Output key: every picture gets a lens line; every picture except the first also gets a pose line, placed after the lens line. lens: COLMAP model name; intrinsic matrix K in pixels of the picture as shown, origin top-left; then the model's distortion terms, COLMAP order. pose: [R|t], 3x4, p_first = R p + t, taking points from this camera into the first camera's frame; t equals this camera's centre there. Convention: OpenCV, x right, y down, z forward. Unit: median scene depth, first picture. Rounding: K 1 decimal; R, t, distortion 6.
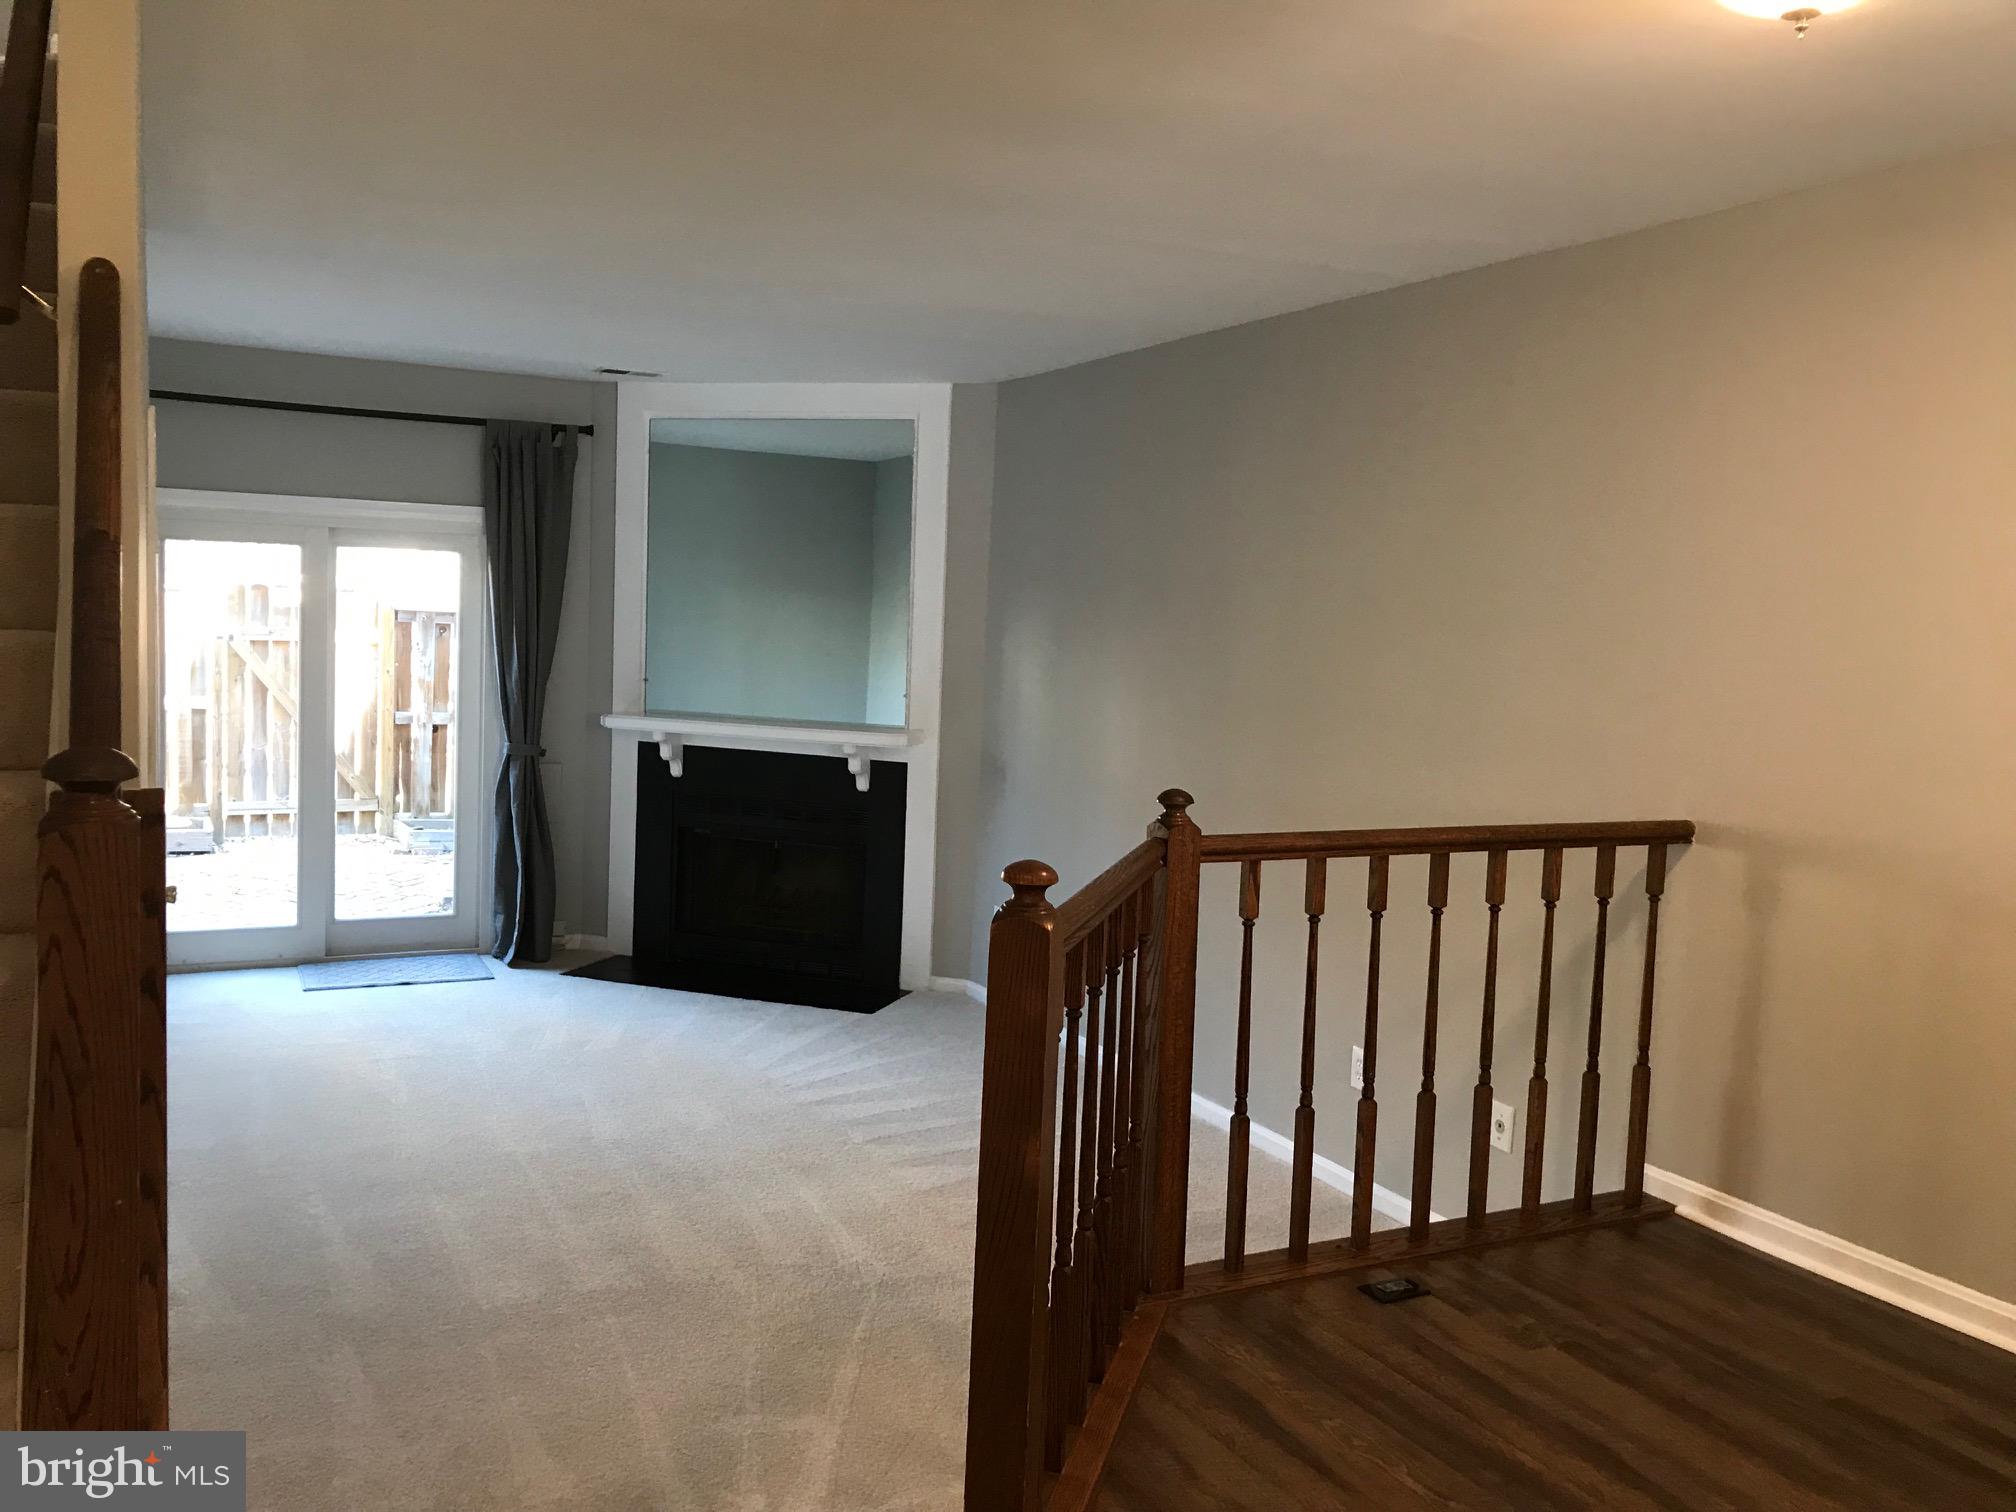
lens RADIAL K [[1685.0, 0, 1008.2], [0, 1685.0, 753.6], [0, 0, 1]] dist [0.060474, -0.014461]
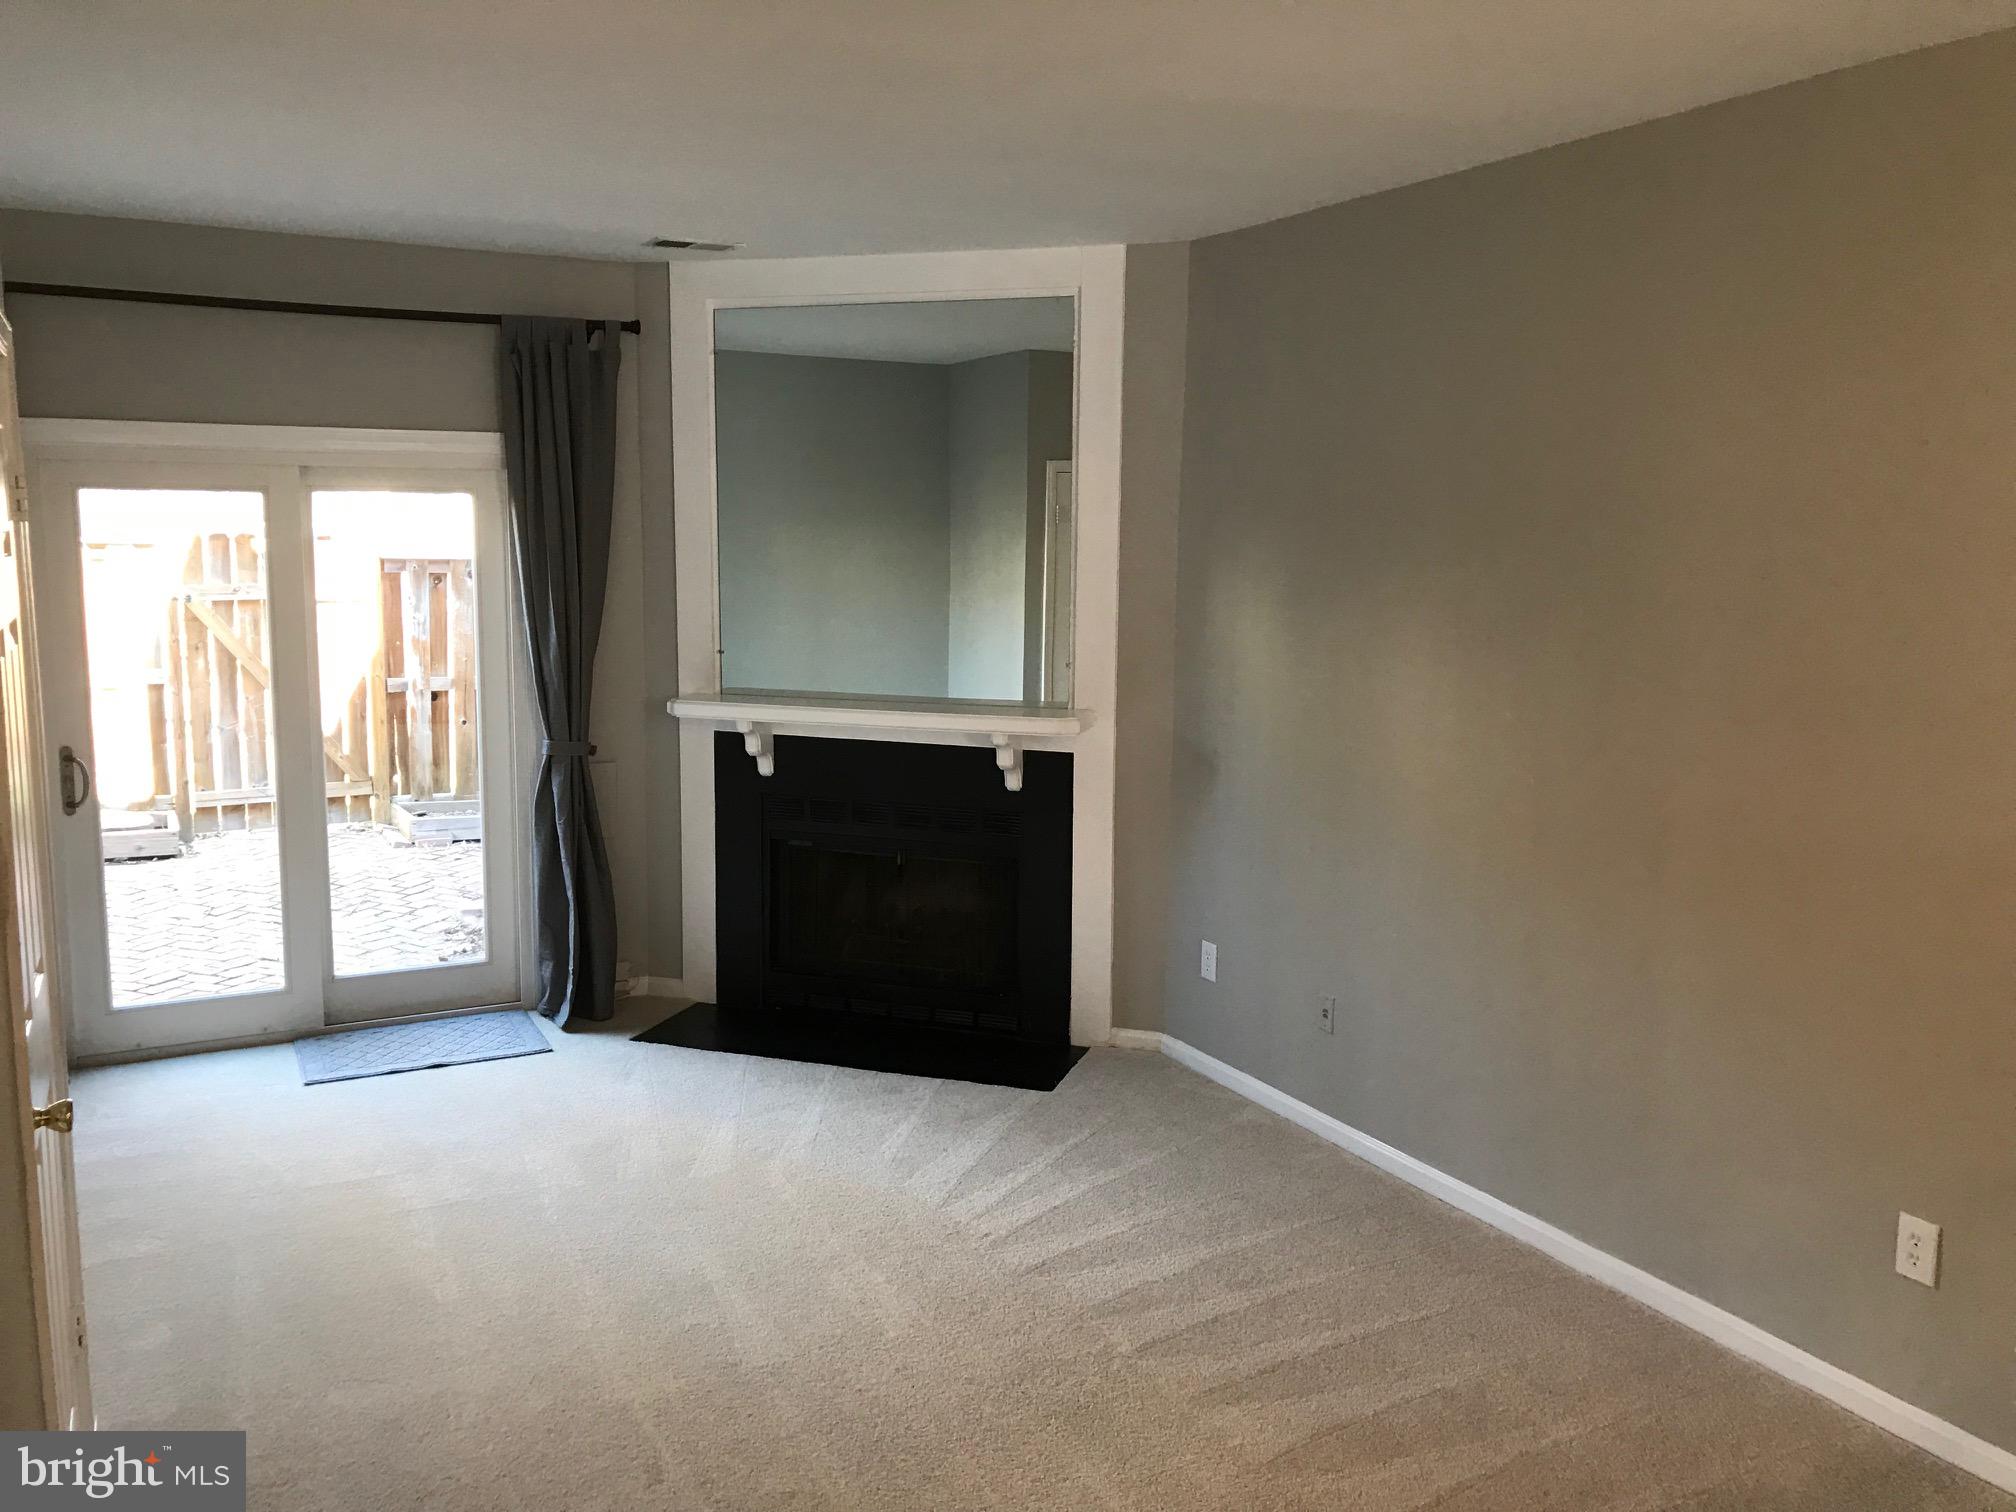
lens RADIAL K [[1685.0, 0, 1007.9], [0, 1685.0, 754.0], [0, 0, 1]] dist [0.060474, -0.014461]
pose [[0.999420, -0.032838, 0.009026, -0.093771], [0.032335, 0.998167, 0.051157, -0.033085], [-0.010690, -0.050836, 0.998650, 0.229618]]
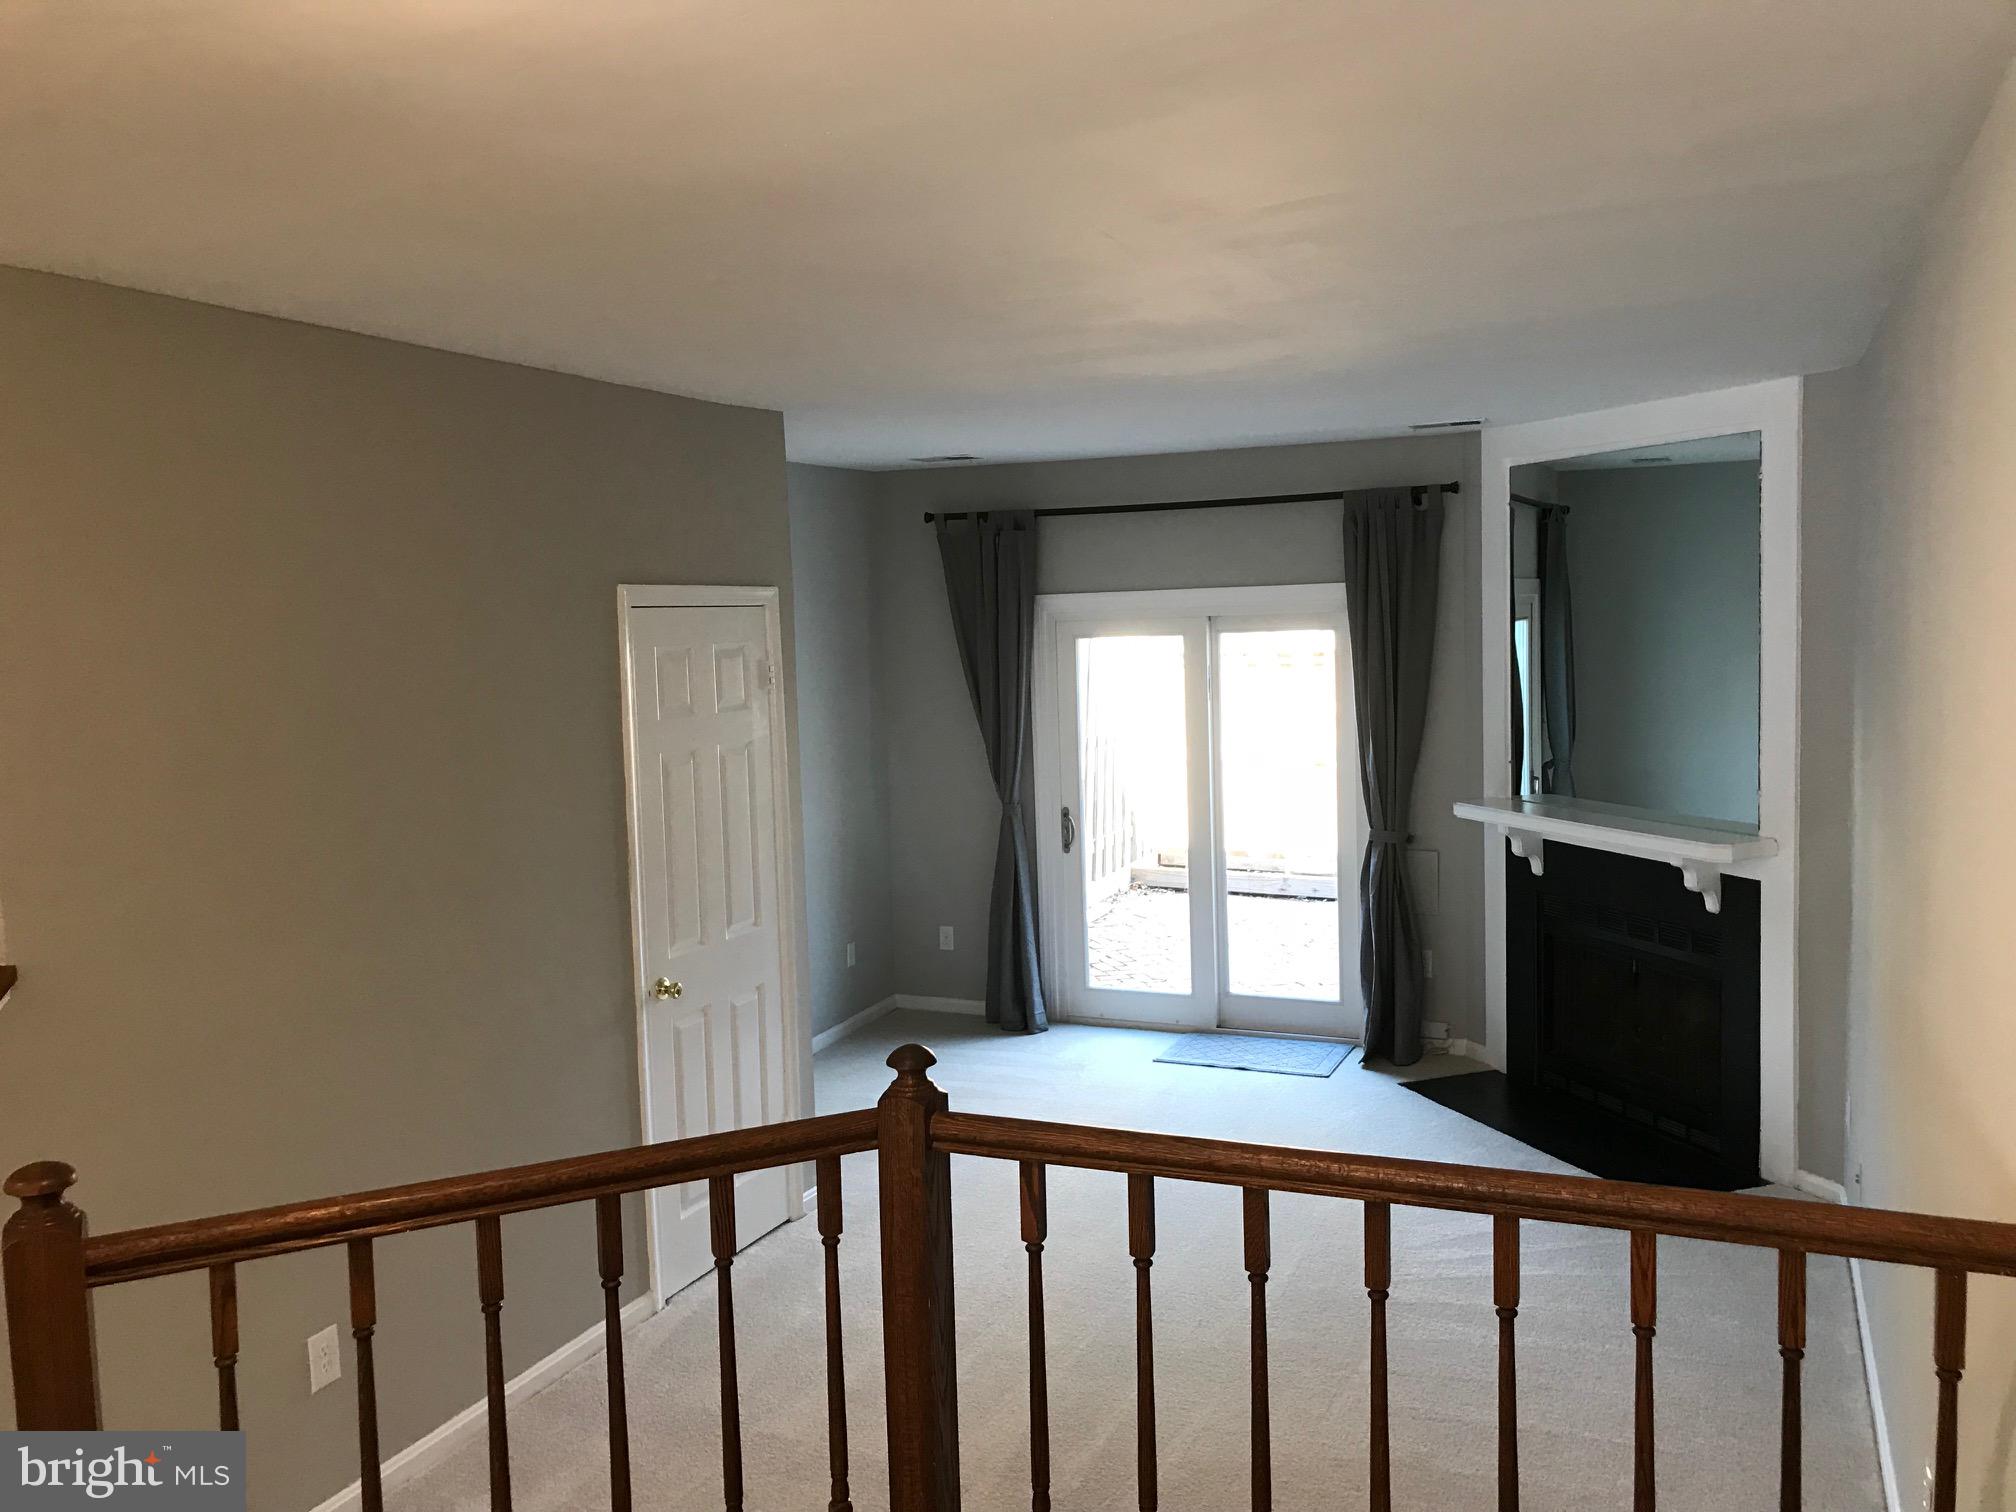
lens RADIAL K [[1685.0, 0, 1013.6], [0, 1685.0, 749.0], [0, 0, 1]] dist [0.060474, -0.014461]
pose [[0.642412, 0.007726, -0.766321, 0.302694], [-0.013403, 0.999910, -0.001155, -0.047078], [0.766242, 0.011012, 0.642457, 0.240303]]
